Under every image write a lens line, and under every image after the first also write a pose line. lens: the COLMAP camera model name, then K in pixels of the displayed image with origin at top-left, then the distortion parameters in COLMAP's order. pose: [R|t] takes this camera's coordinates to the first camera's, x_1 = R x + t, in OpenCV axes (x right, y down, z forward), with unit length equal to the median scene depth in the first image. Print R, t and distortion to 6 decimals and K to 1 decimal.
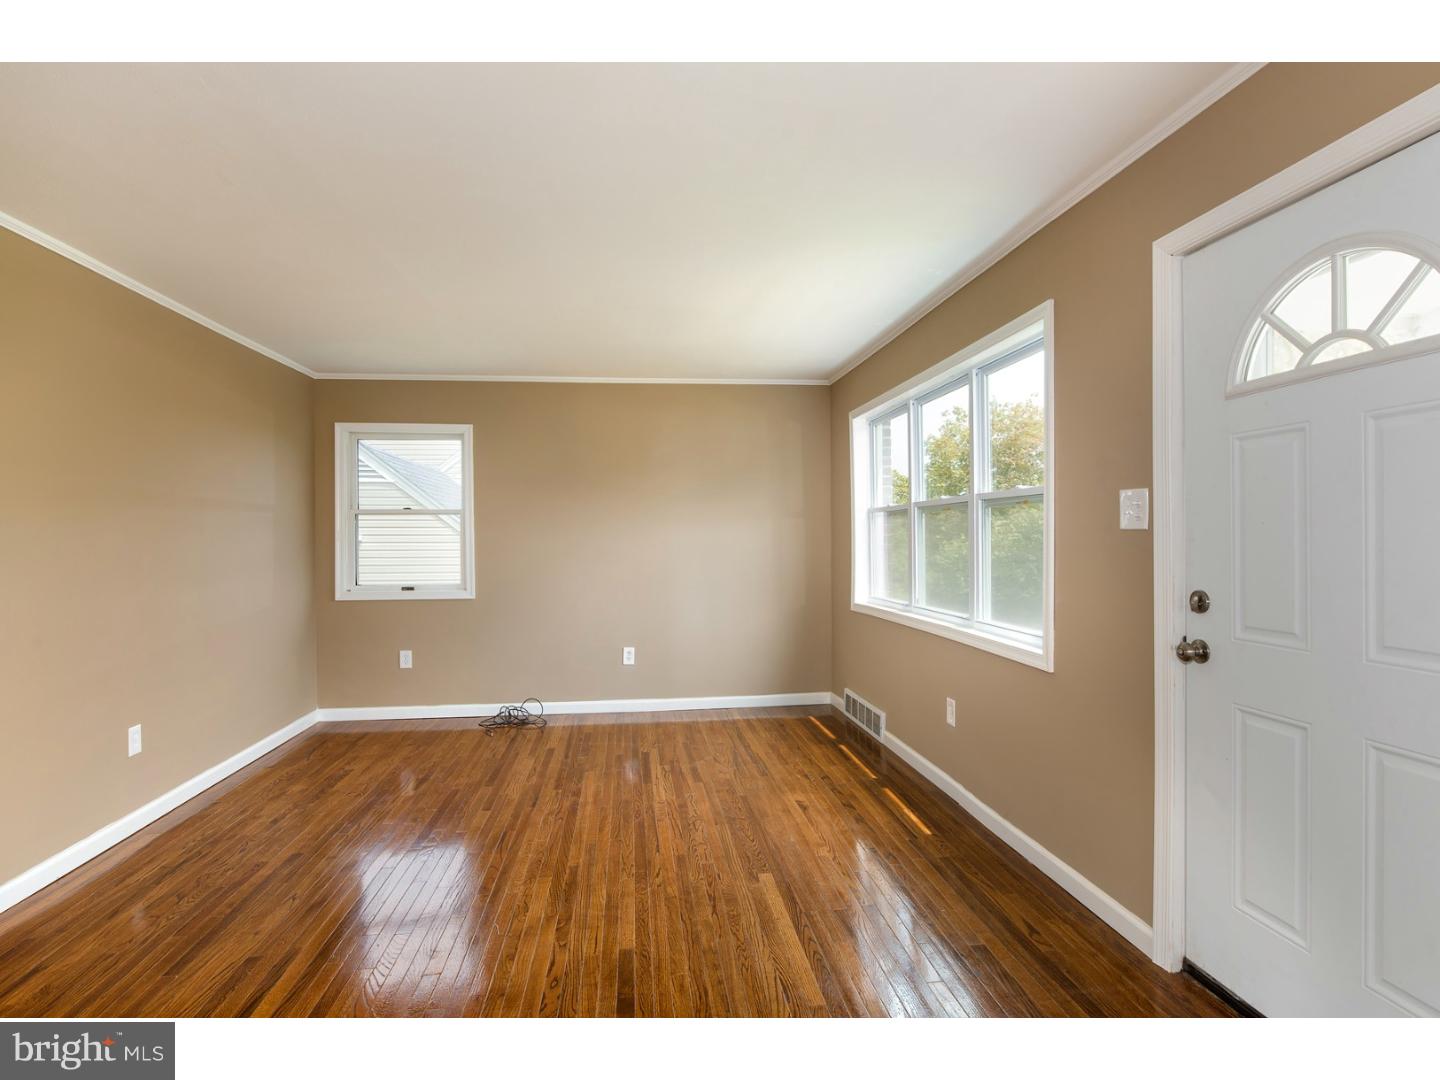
lens RADIAL K [[746.1, 0, 727.1], [0, 746.1, 540.5], [0, 0, 1]] dist [0.000029, 0.000076]
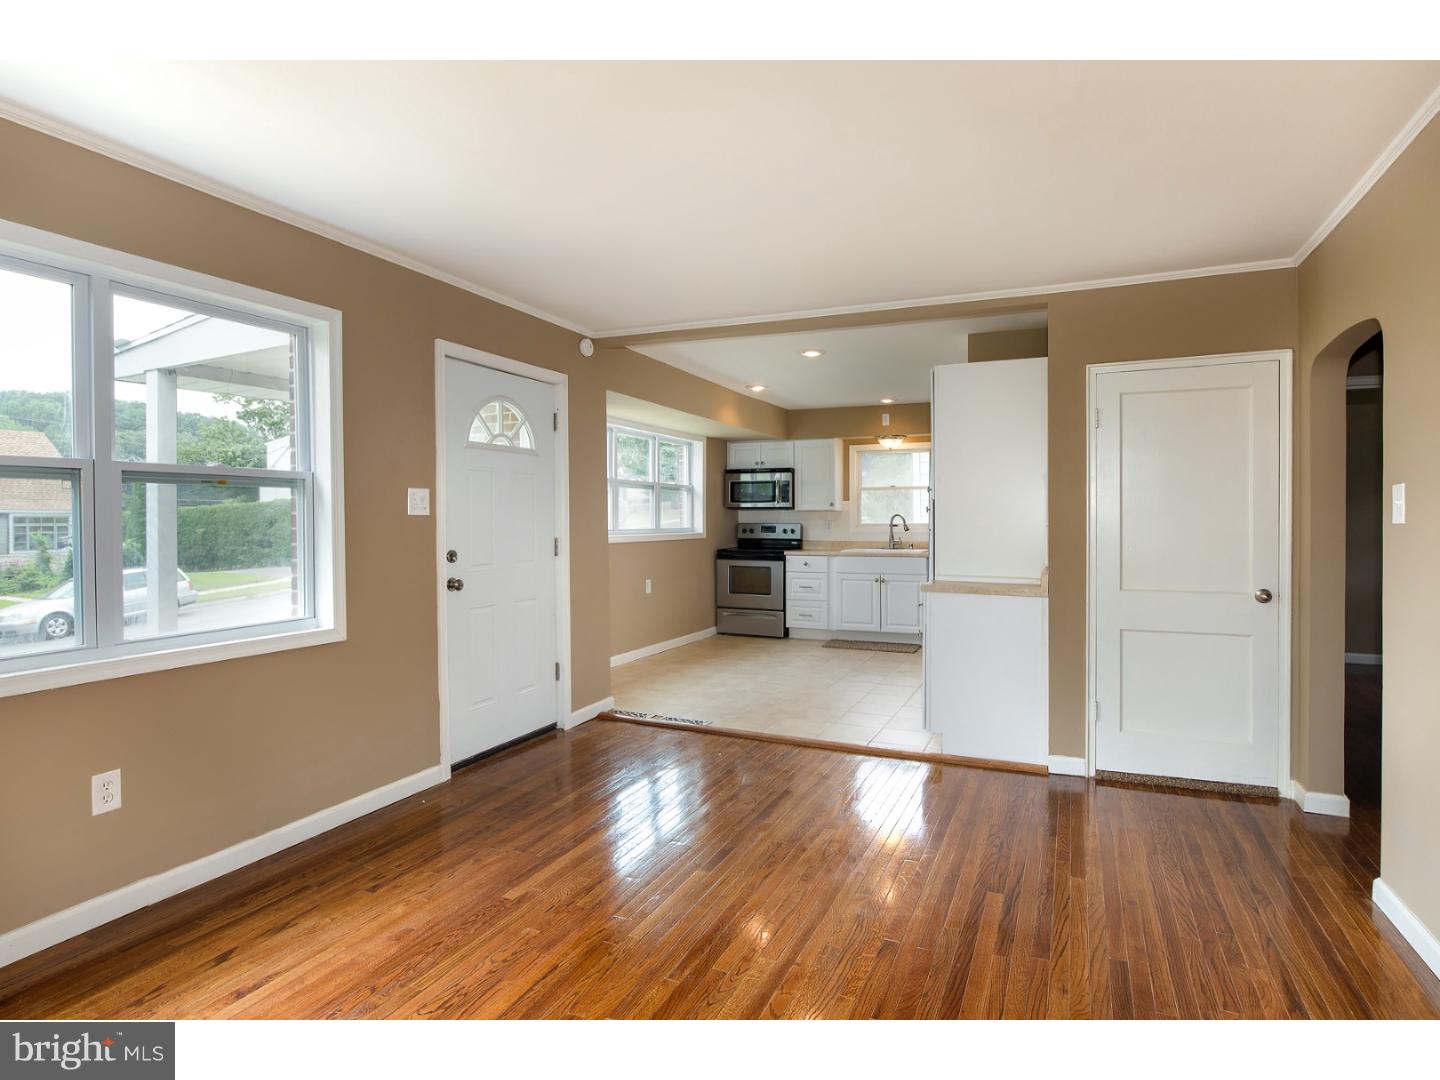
lens RADIAL K [[746.1, 0, 722.3], [0, 746.1, 532.9], [0, 0, 1]] dist [0.000029, 0.000076]
pose [[-0.843814, 0.000726, 0.536636, -0.635548], [0.015784, 0.999600, 0.023467, -0.004272], [-0.536404, 0.028272, -0.843488, 1.585155]]
